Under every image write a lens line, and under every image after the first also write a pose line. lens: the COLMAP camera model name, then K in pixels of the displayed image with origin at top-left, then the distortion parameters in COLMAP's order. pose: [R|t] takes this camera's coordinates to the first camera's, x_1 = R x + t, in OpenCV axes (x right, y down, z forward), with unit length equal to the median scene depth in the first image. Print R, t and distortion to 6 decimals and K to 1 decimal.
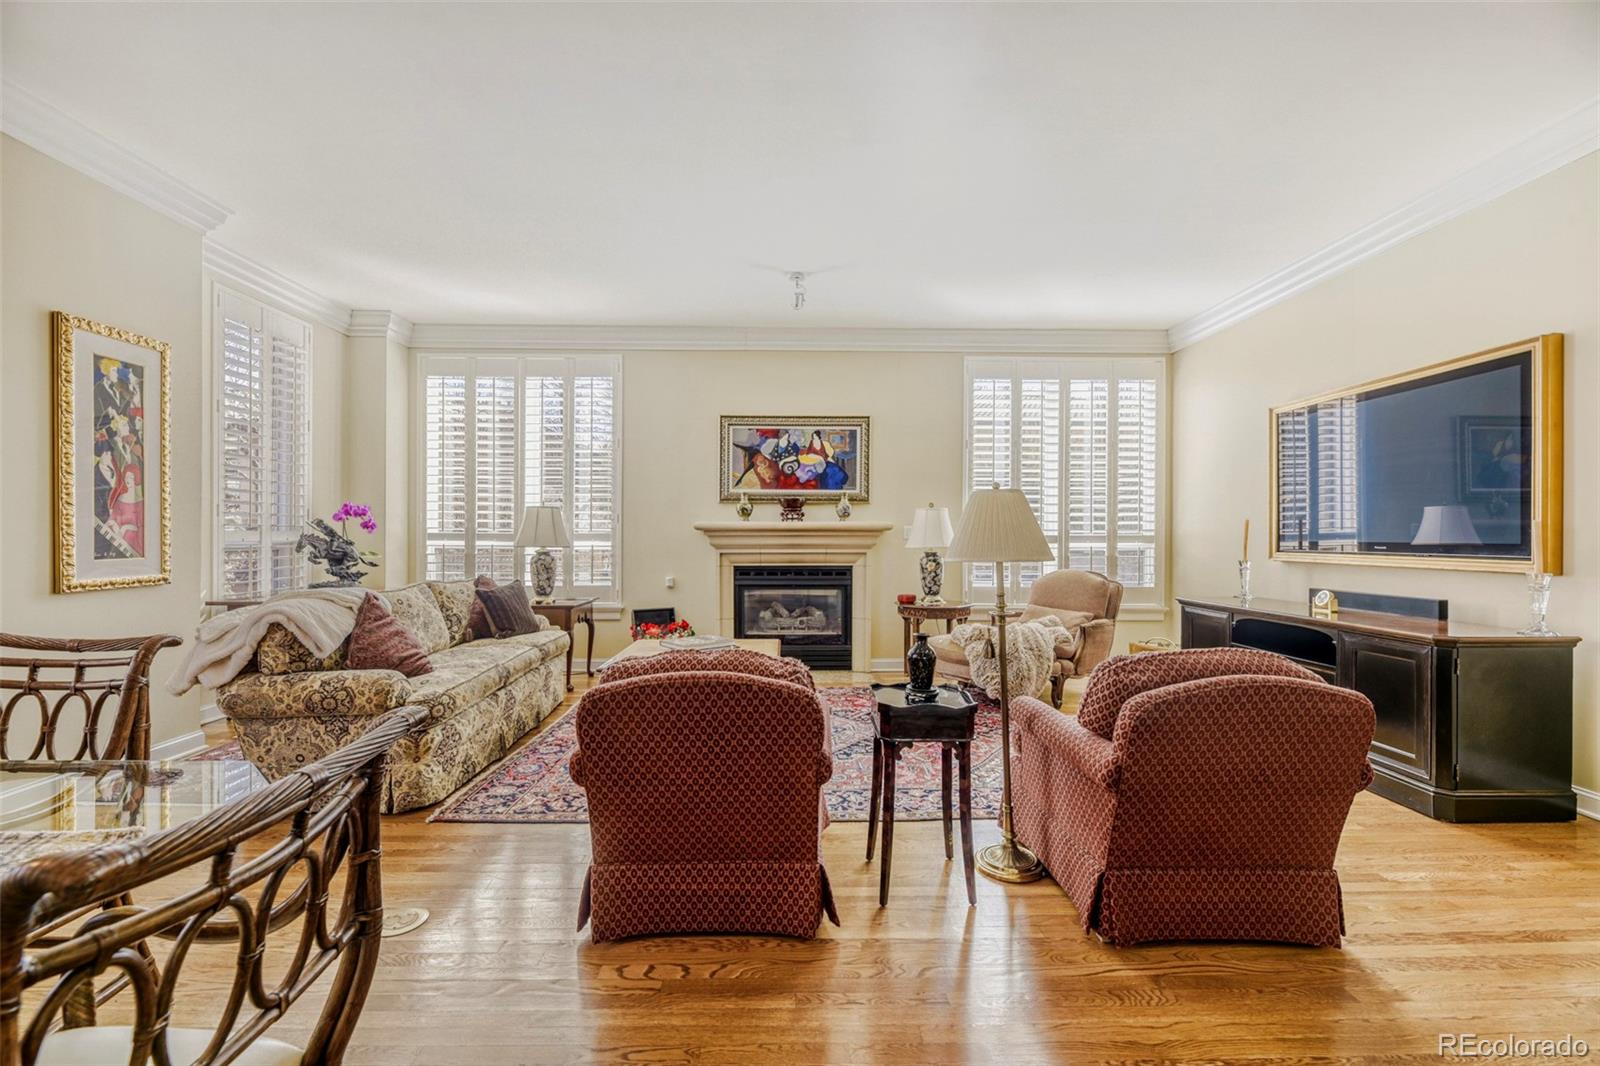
lens RADIAL K [[663.0, 0, 791.8], [0, 663.0, 538.0], [0, 0, 1]] dist [0.002713, -0.000078]
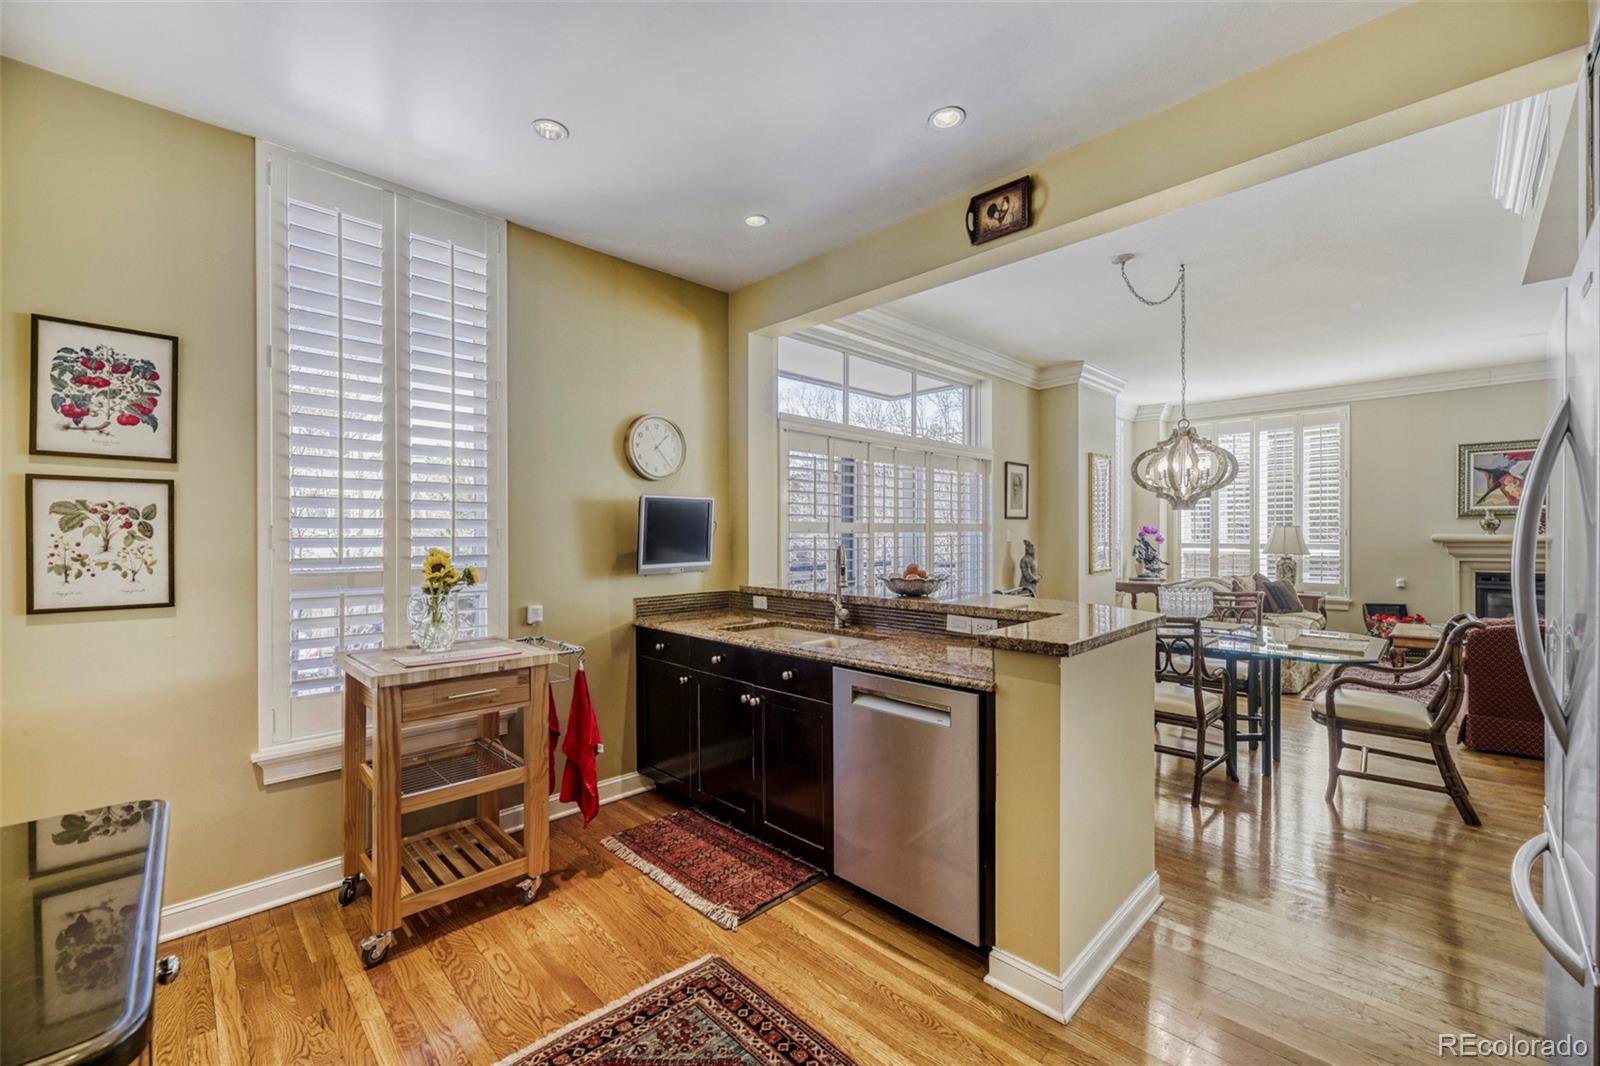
lens RADIAL K [[647.2, 0, 793.8], [0, 647.2, 538.3], [0, 0, 1]] dist [0.002201, -0.001551]
pose [[0.697478, -0.001936, -0.716603, -0.108556], [0.004581, 0.999988, 0.001756, -0.025728], [0.716591, -0.004507, 0.697479, -0.666721]]
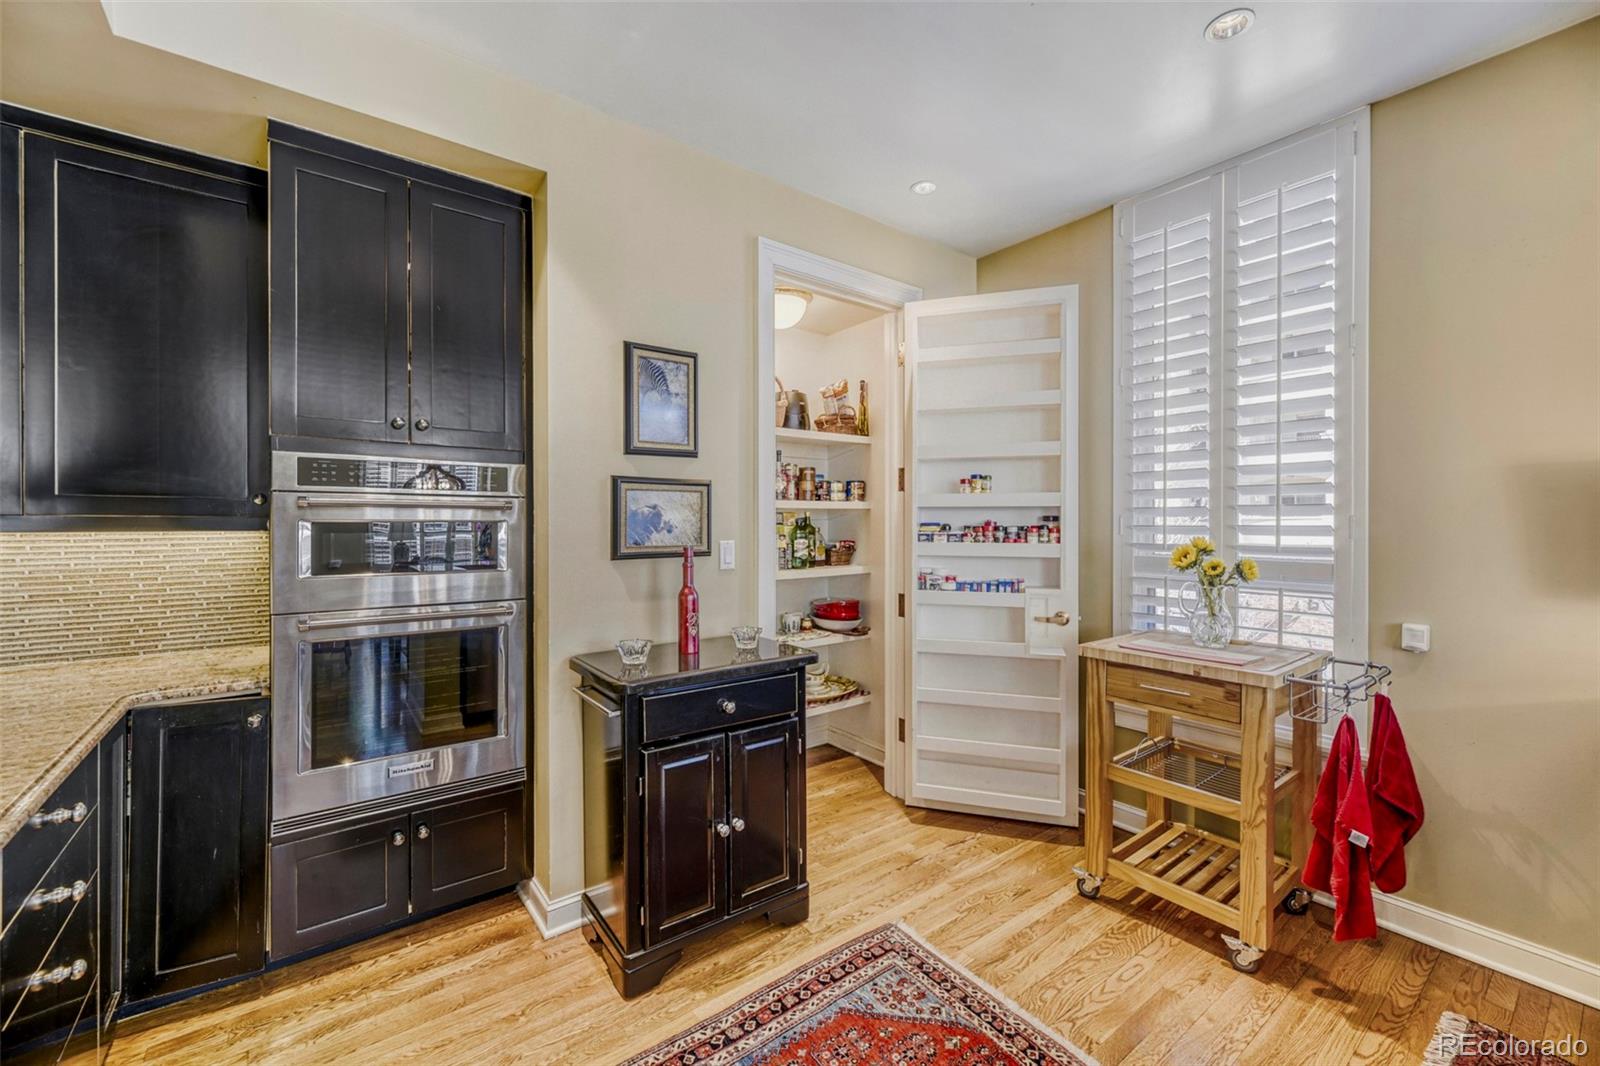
lens RADIAL K [[647.2, 0, 797.4], [0, 647.2, 527.0], [0, 0, 1]] dist [0.002201, -0.001551]
pose [[-0.799249, -0.000059, -0.601000, -0.132345], [-0.002588, 0.999991, 0.003344, -0.026655], [0.600995, 0.004228, -0.799242, -0.361429]]
